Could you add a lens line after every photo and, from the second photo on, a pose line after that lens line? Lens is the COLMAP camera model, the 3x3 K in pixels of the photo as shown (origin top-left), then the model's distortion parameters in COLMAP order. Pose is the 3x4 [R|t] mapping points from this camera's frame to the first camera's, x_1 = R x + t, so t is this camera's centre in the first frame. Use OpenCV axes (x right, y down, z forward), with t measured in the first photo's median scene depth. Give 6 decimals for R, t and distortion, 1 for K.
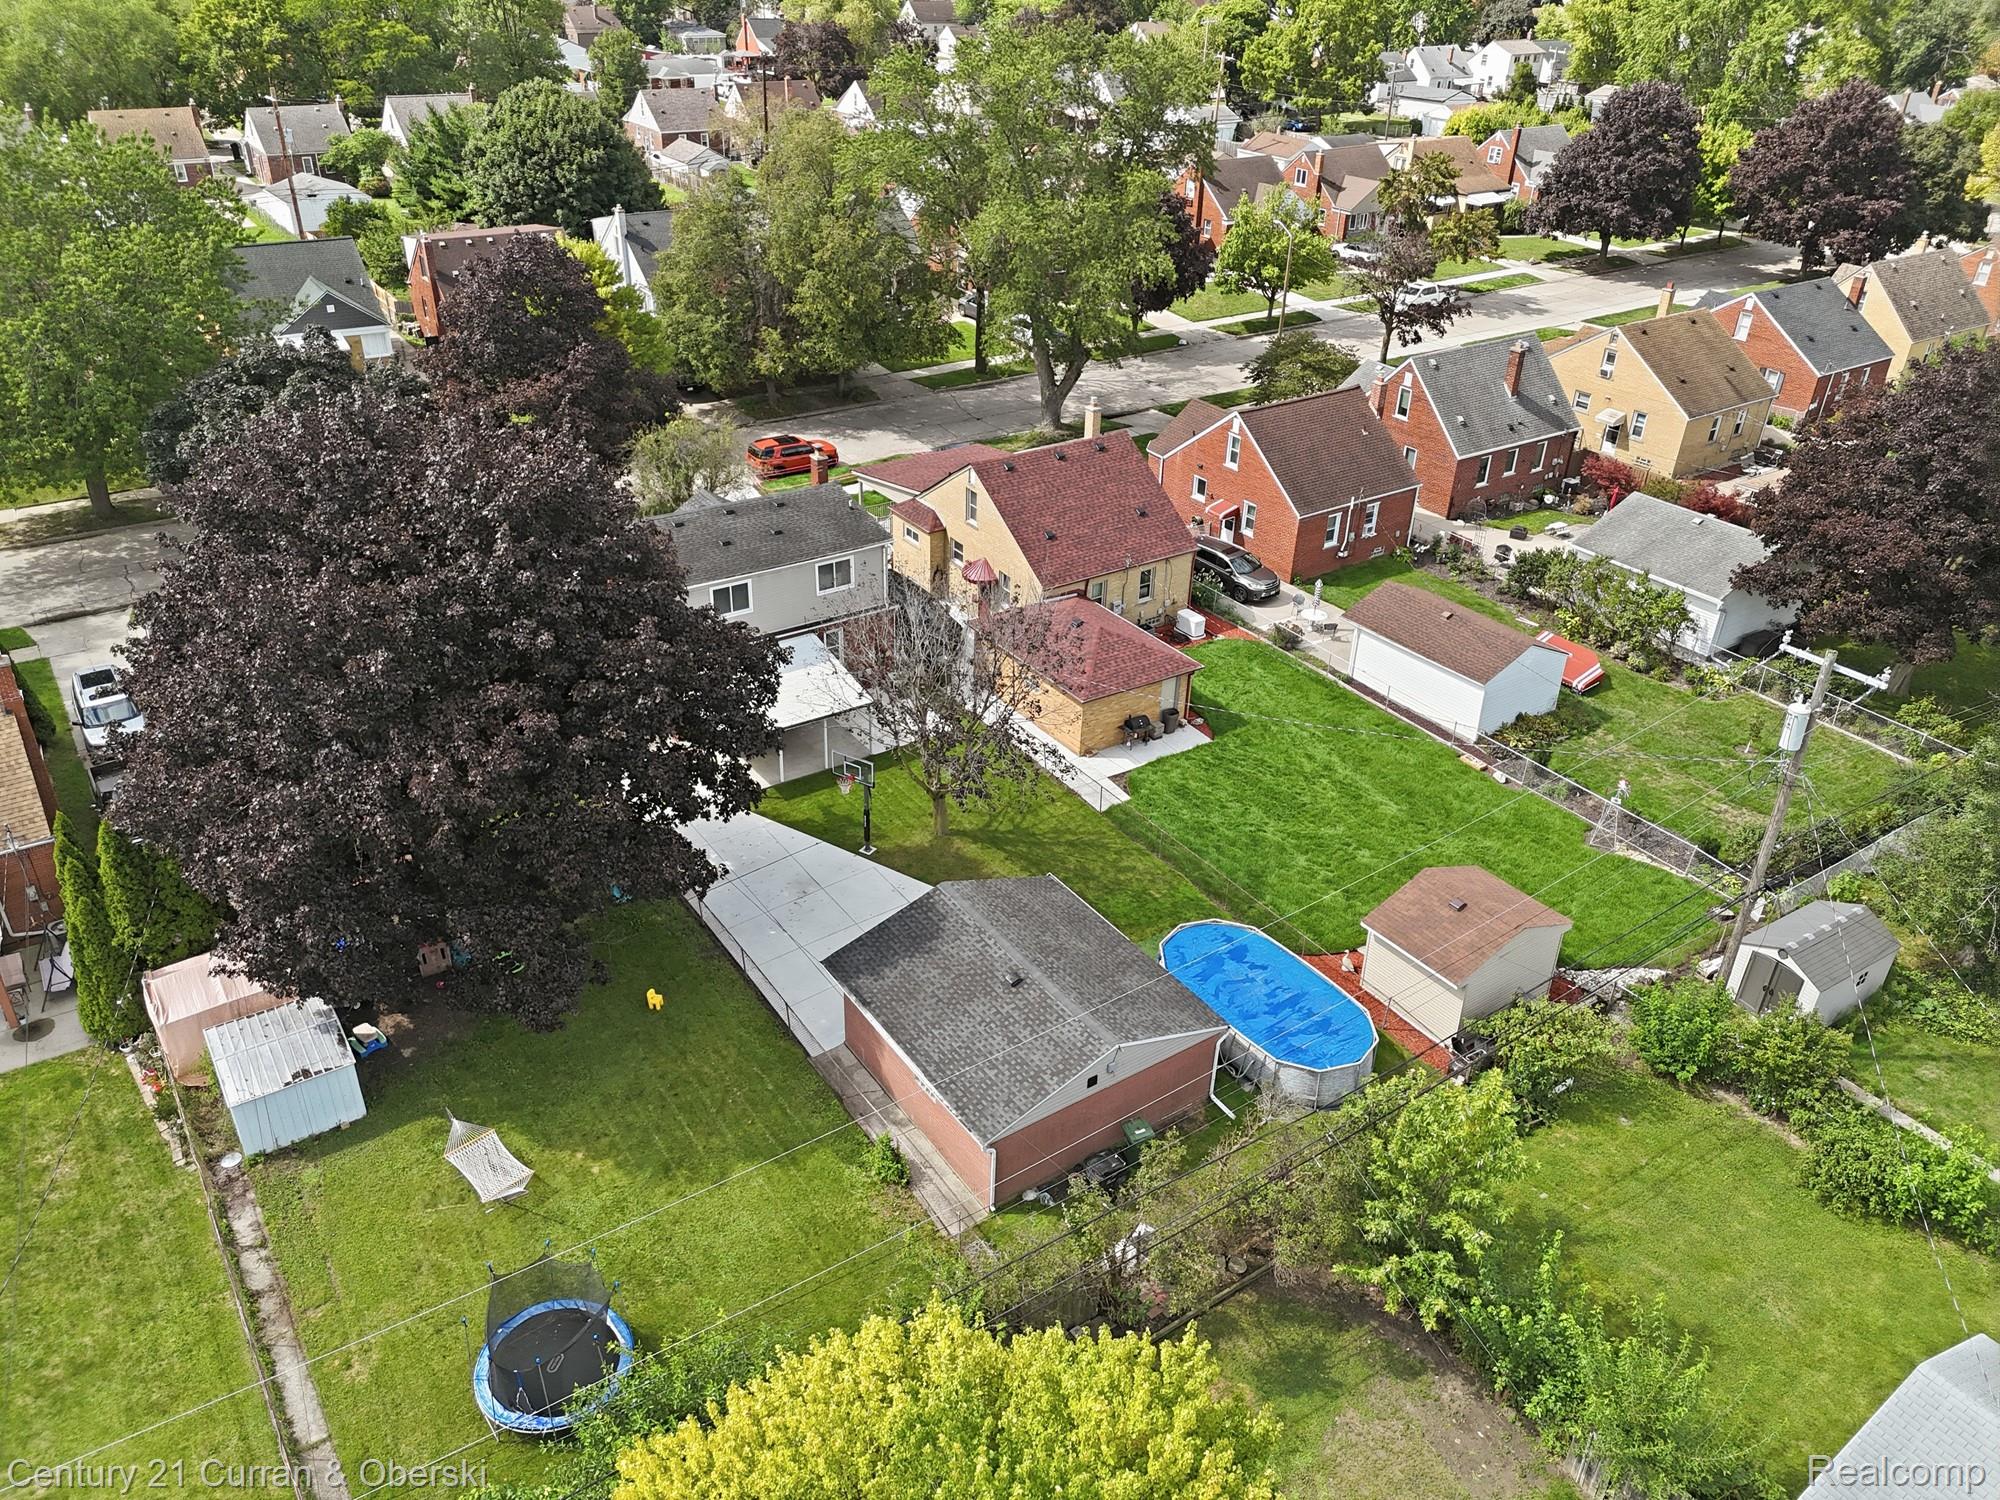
lens RADIAL K [[1464.0, 0, 995.7], [0, 1464.0, 749.7], [0, 0, 1]] dist [0.057727, -0.044220]
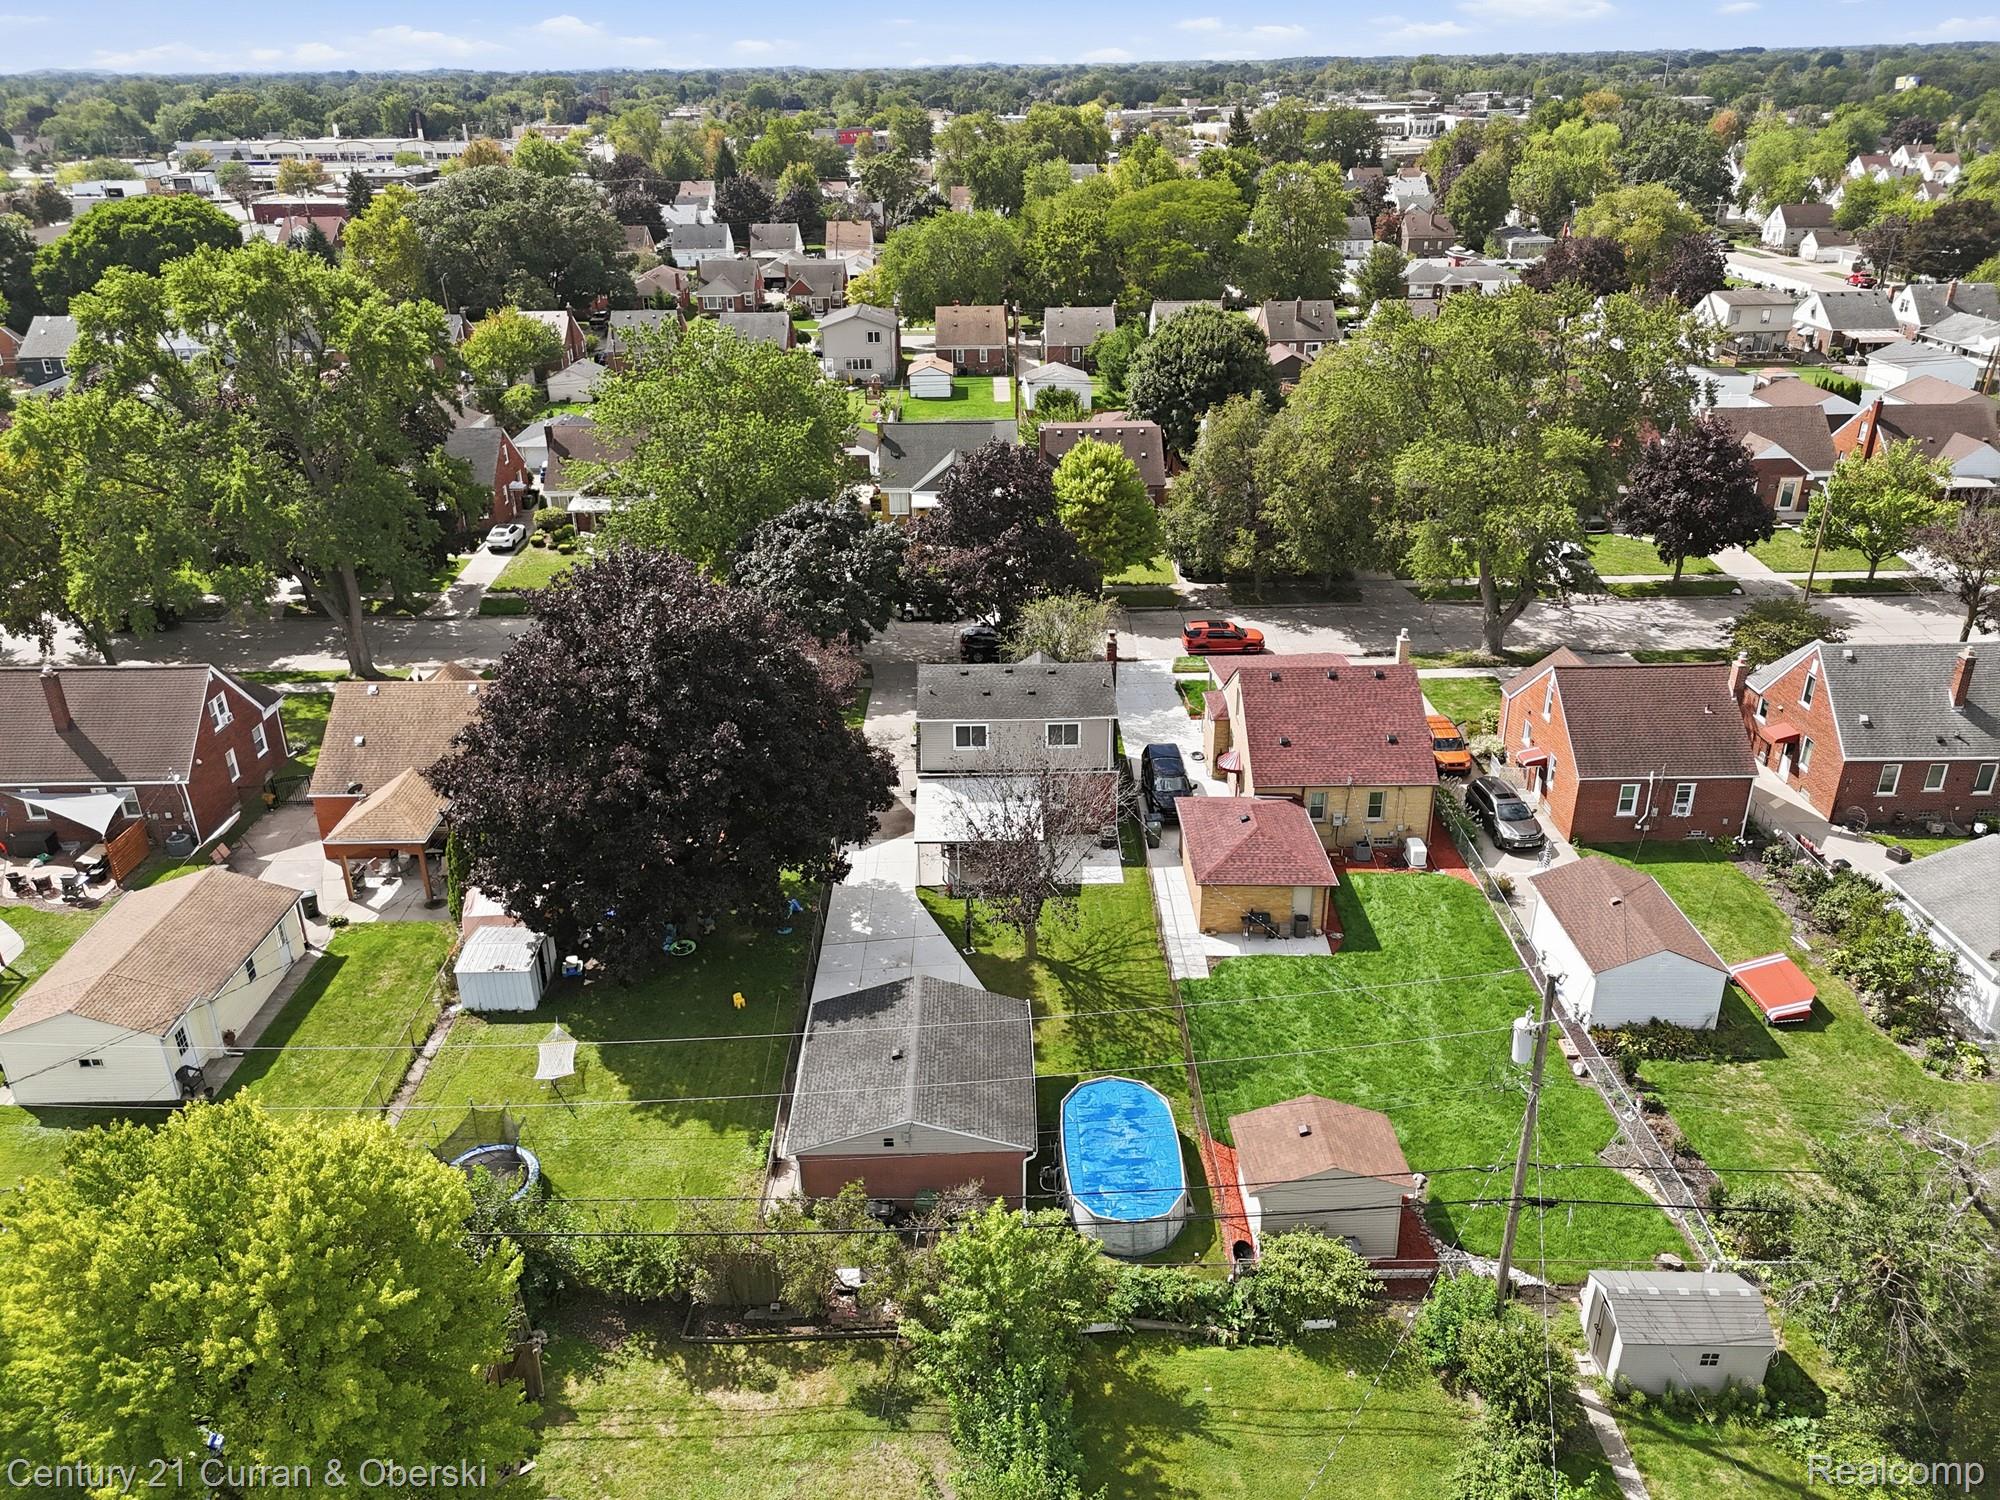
lens RADIAL K [[1464.0, 0, 1000.9], [0, 1464.0, 748.9], [0, 0, 1]] dist [0.057727, -0.044220]
pose [[0.830850, 0.201712, -0.518653, 0.385819], [-0.253711, 0.966802, -0.030424, -0.046704], [0.495298, 0.156866, 0.854443, -0.049118]]
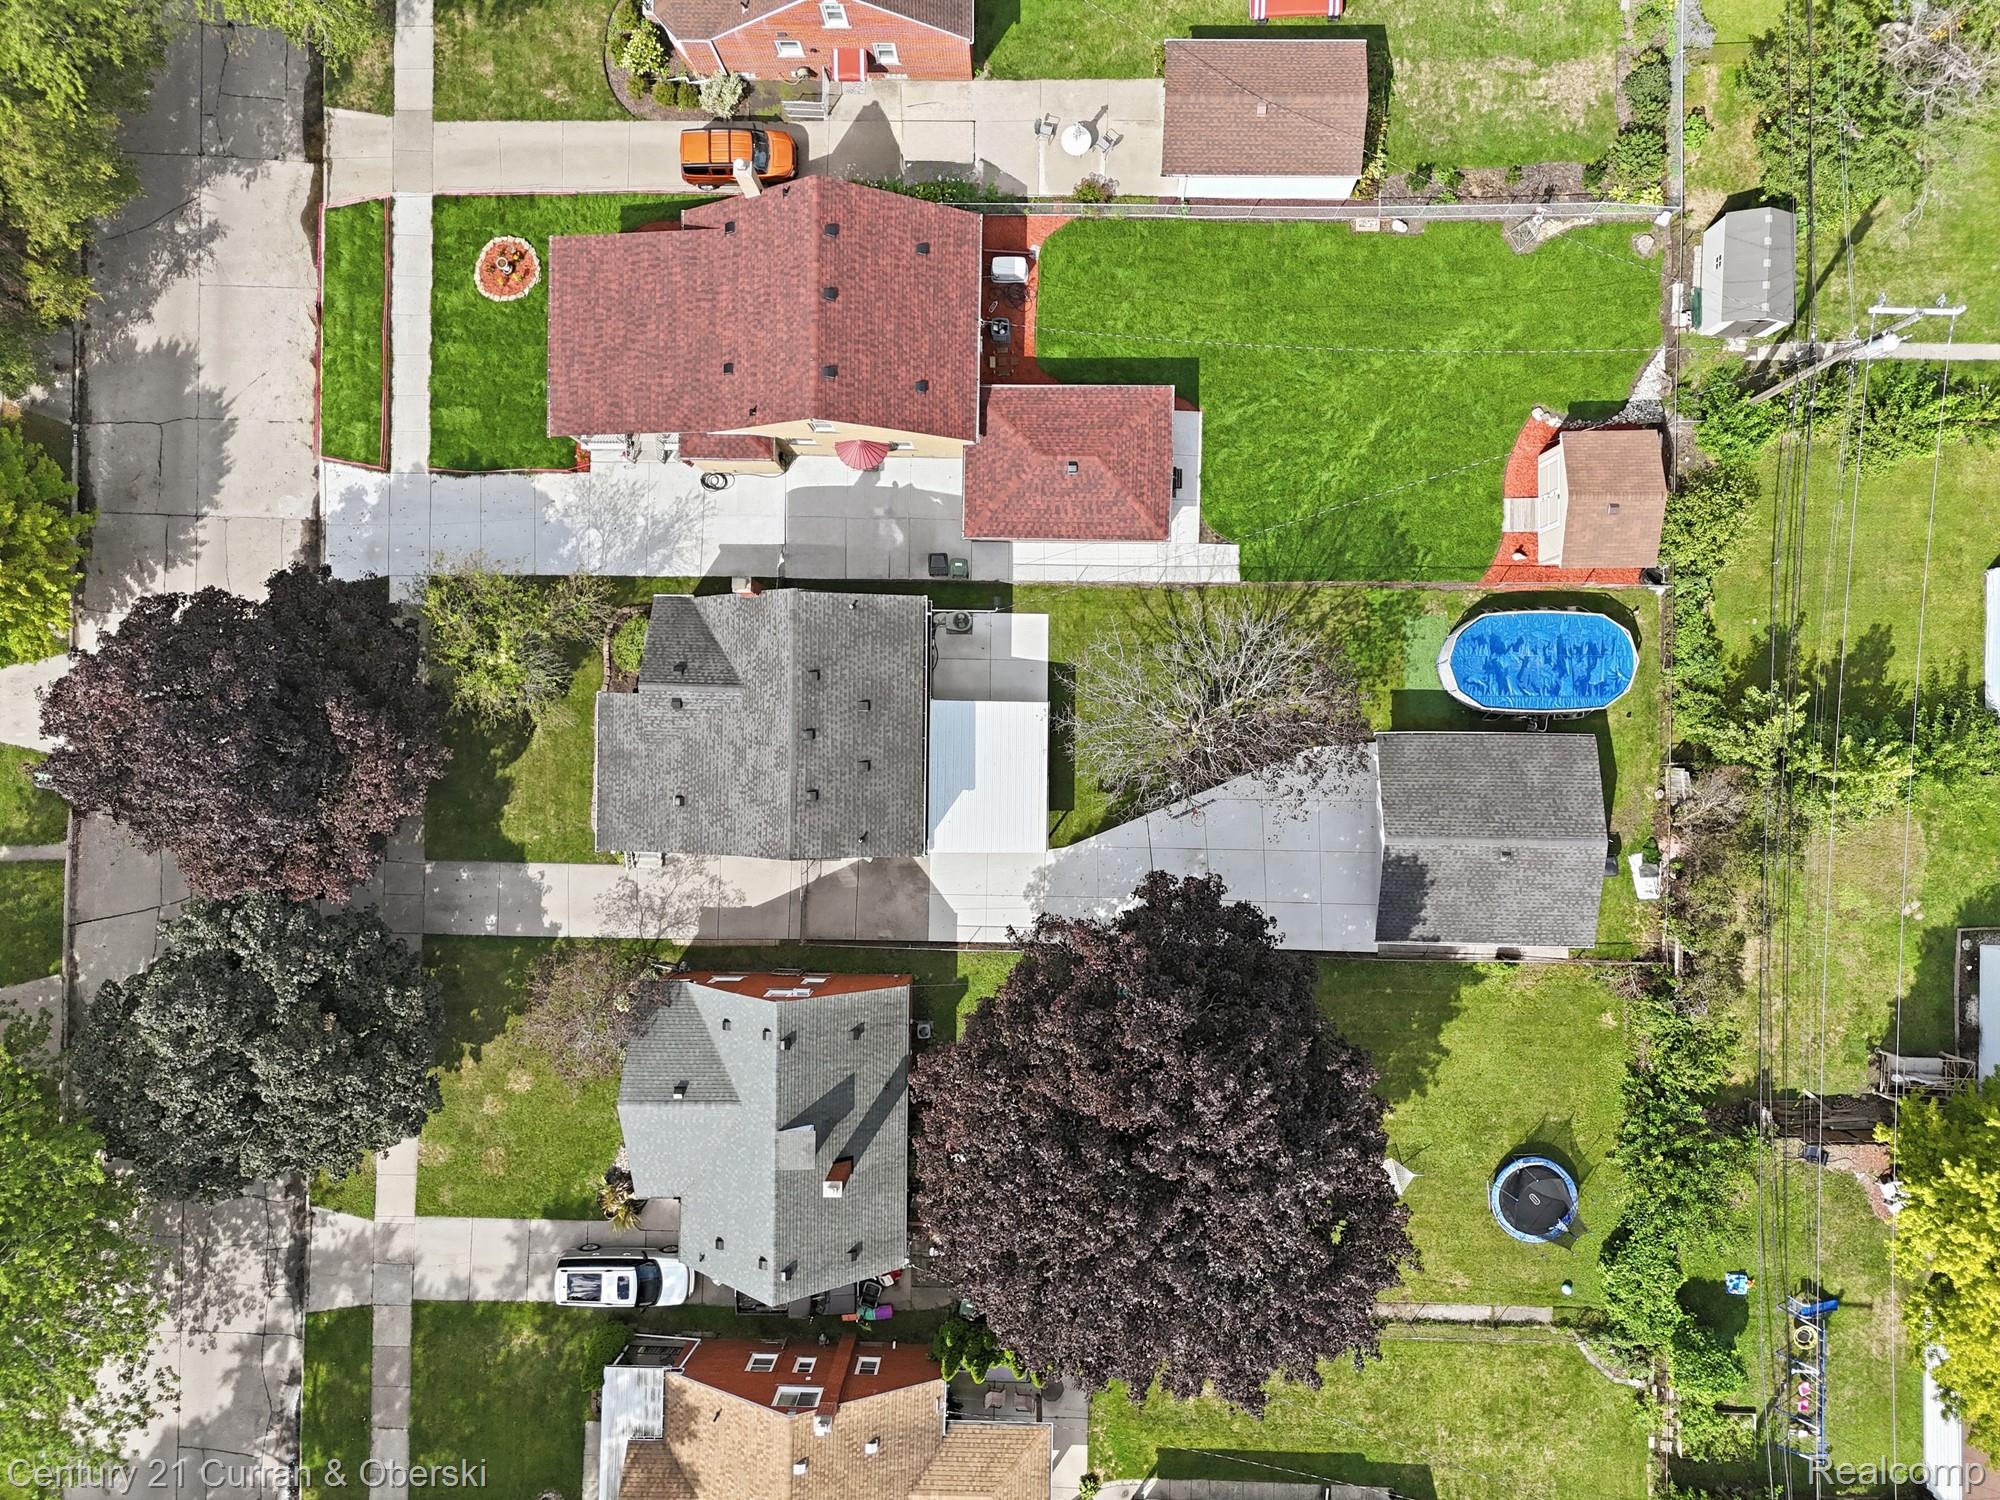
lens RADIAL K [[1464.0, 0, 1011.6], [0, 1464.0, 746.5], [0, 0, 1]] dist [0.057727, -0.044220]
pose [[0.574258, -0.817756, -0.038758, -0.065039], [0.451872, 0.277132, 0.847944, -0.711697], [-0.682671, -0.504452, 0.528667, 0.348431]]
